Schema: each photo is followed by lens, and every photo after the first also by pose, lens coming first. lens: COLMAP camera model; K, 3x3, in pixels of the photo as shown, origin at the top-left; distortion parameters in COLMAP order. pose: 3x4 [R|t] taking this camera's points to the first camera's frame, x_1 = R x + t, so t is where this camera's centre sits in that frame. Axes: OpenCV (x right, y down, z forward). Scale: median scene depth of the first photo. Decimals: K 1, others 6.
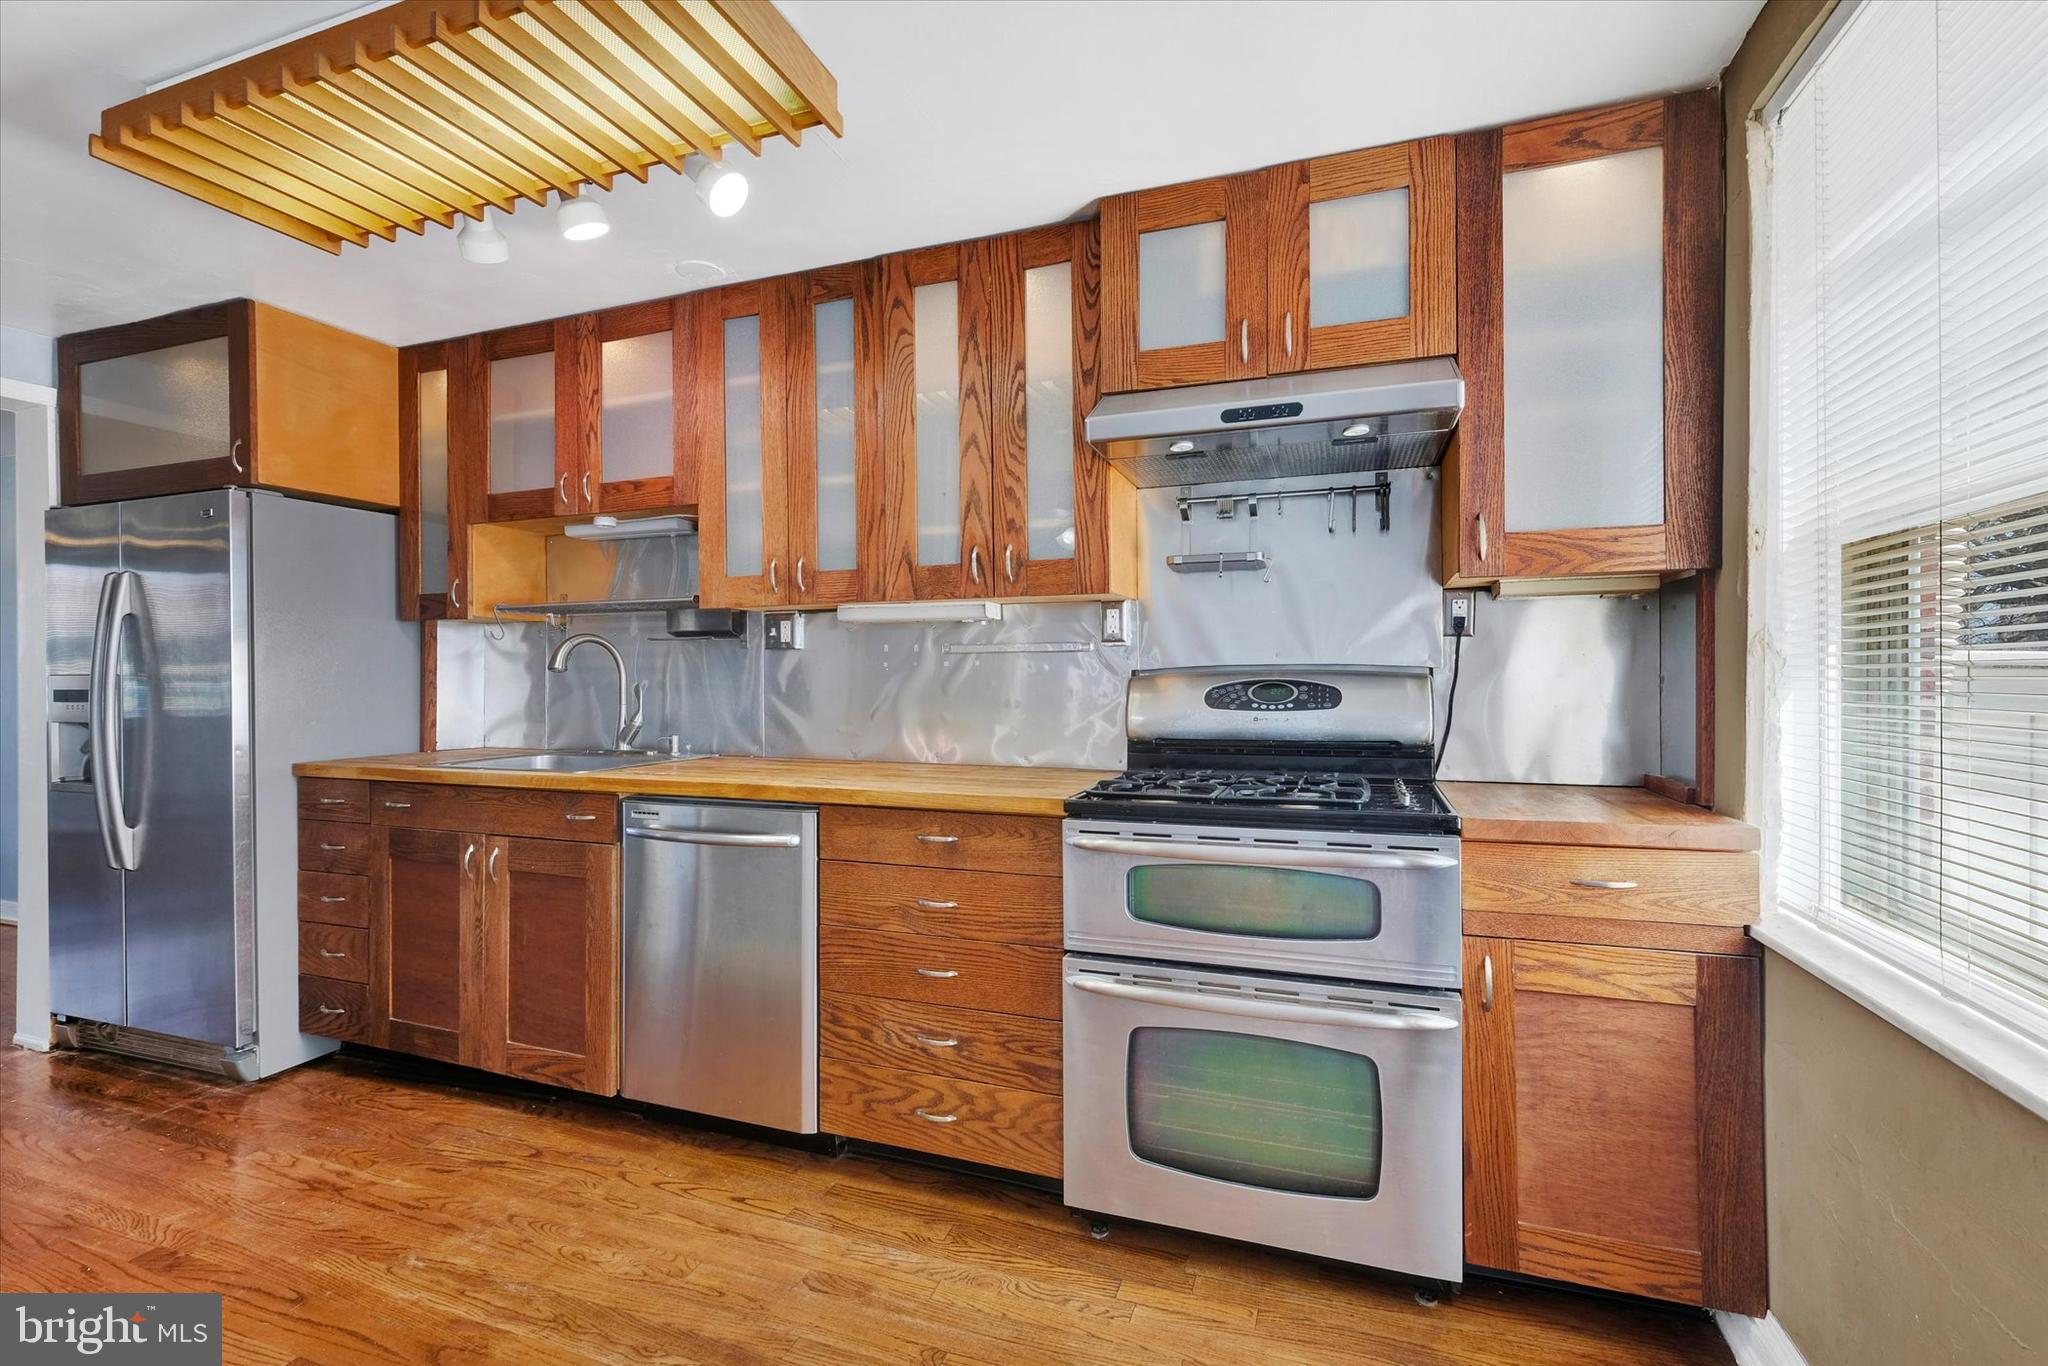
lens RADIAL K [[915.1, 0, 1024.0], [0, 915.1, 683.0], [0, 0, 1]] dist [-0.001841, -0.000002]
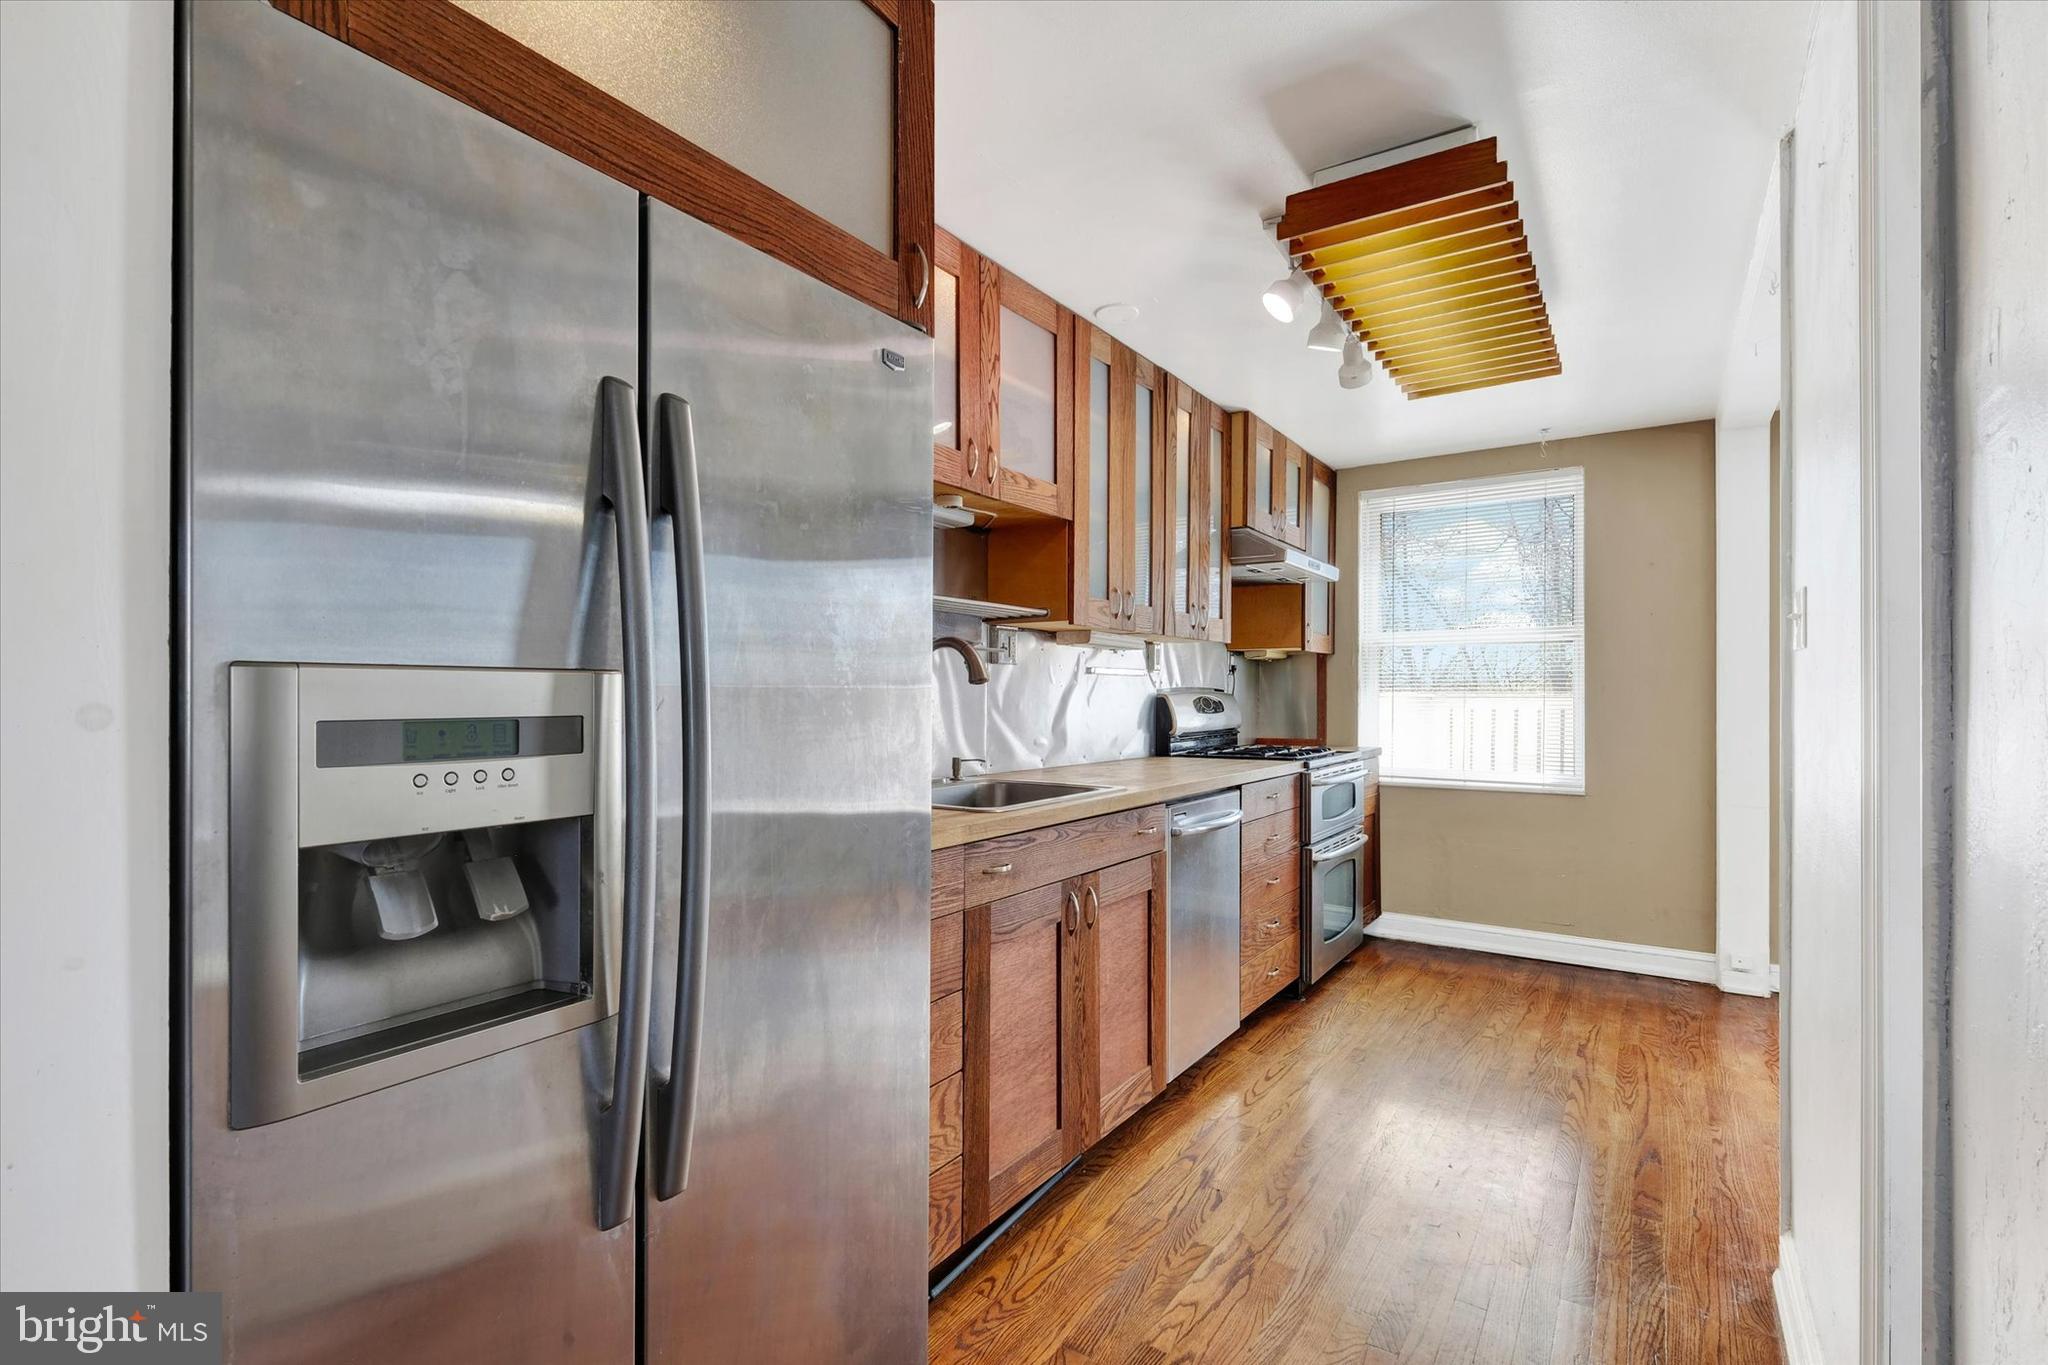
lens RADIAL K [[947.1, 0, 1019.4], [0, 947.1, 693.8], [0, 0, 1]] dist [-0.001890, 0.024983]
pose [[0.239995, 0.004651, 0.970763, -1.462240], [0.001789, 0.999985, -0.005234, 0.002694], [-0.970773, 0.002993, 0.239983, 0.845099]]
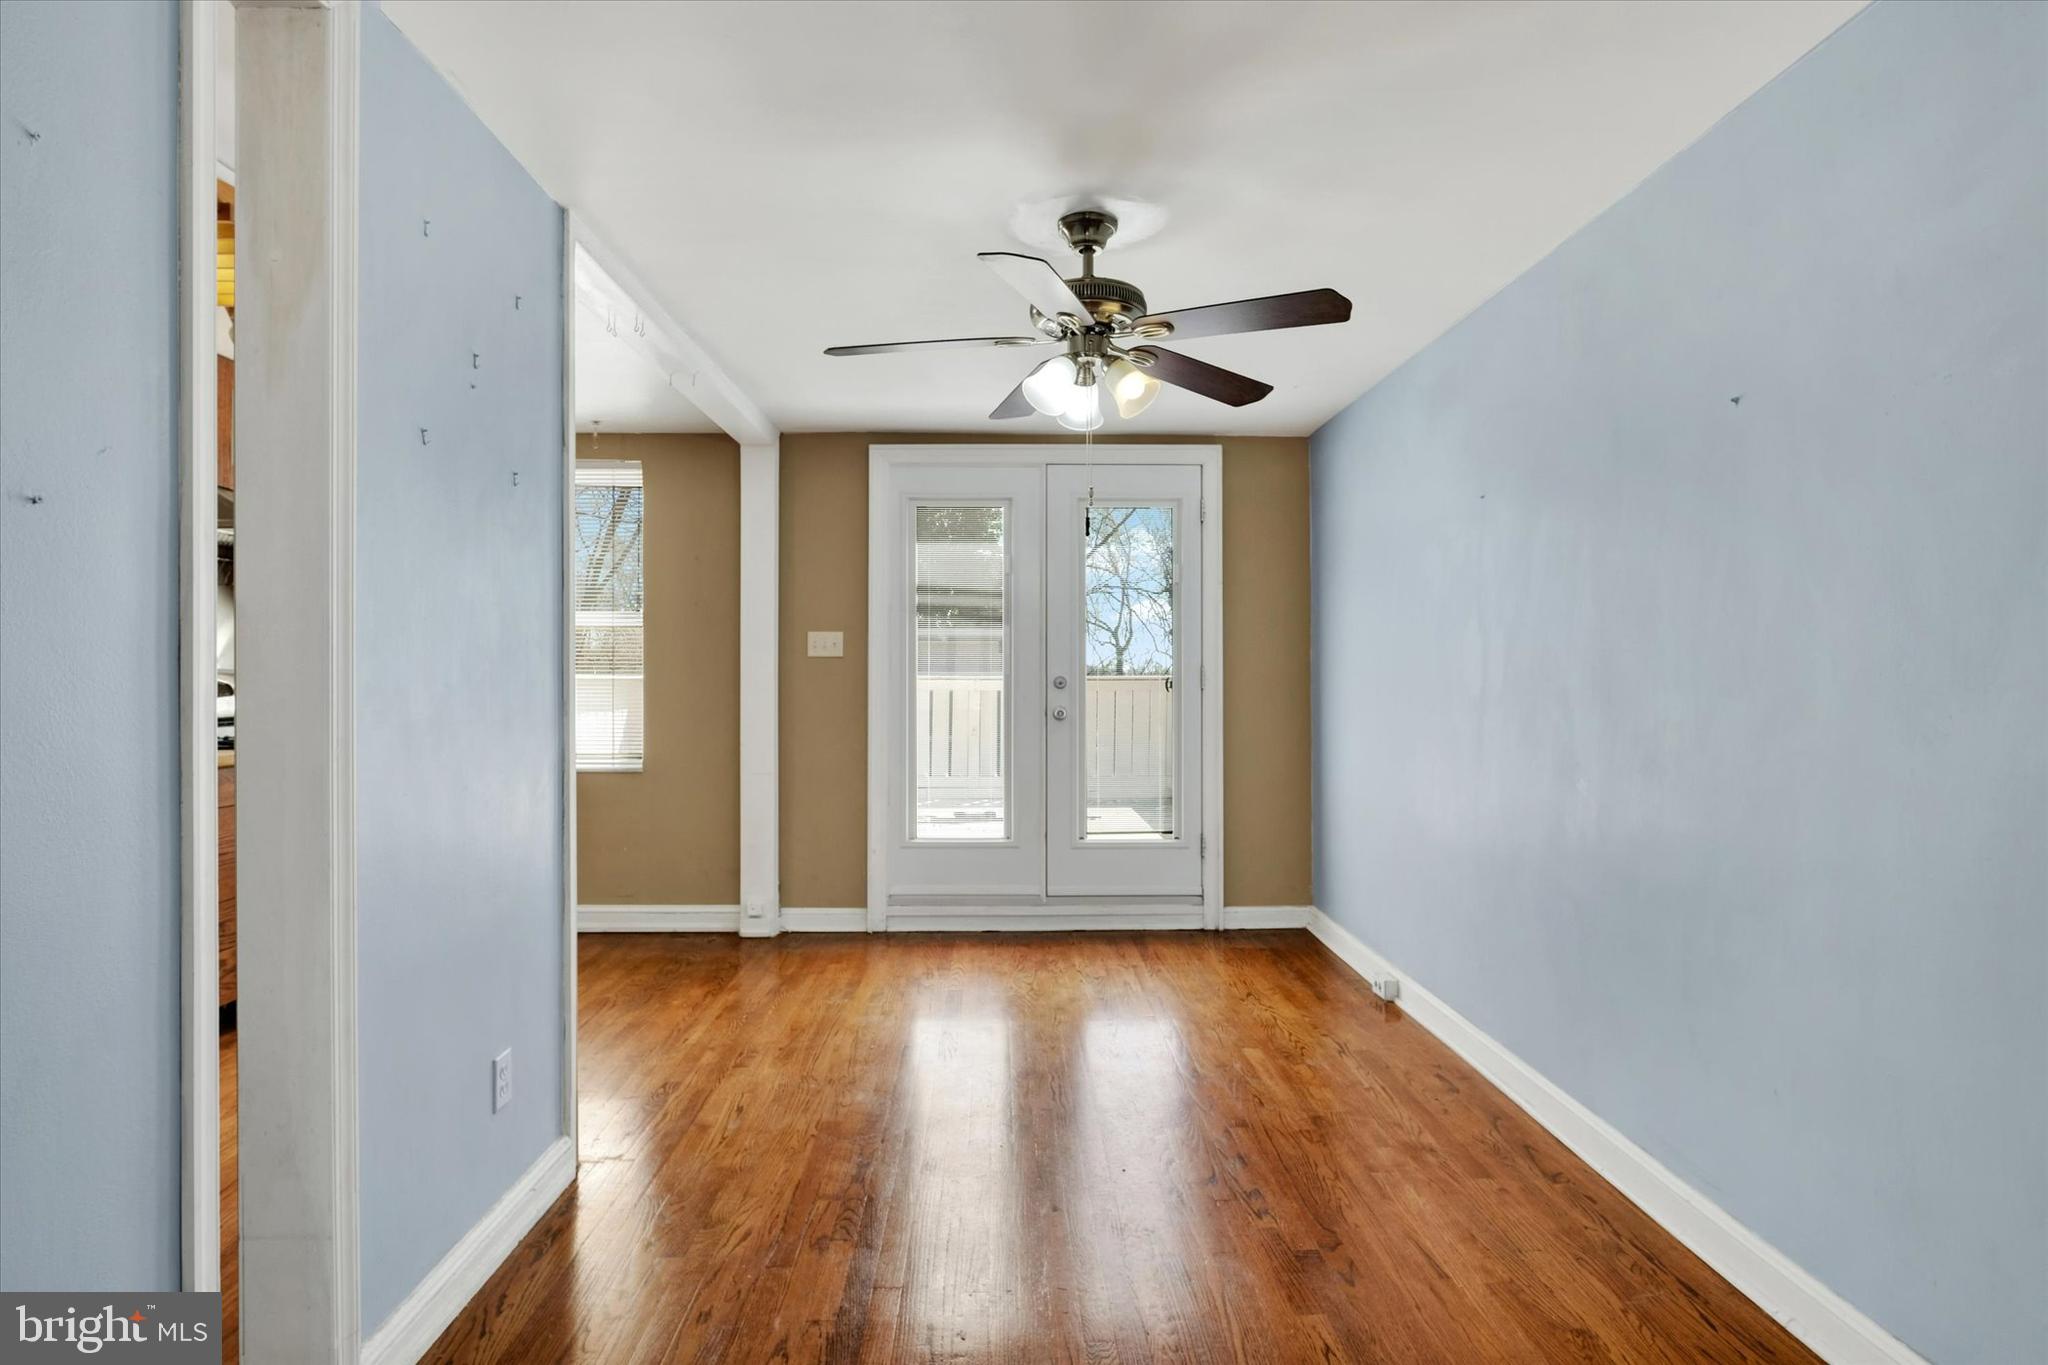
lens RADIAL K [[1065.8, 0, 1024.0], [0, 1065.8, 682.5], [0, 0, 1]] dist [-0.000276, -0.000077]
pose [[-0.366292, -0.007914, 0.930466, -1.696415], [0.008535, 0.999893, 0.011864, -0.010256], [-0.930461, 0.012287, -0.366186, 0.374801]]
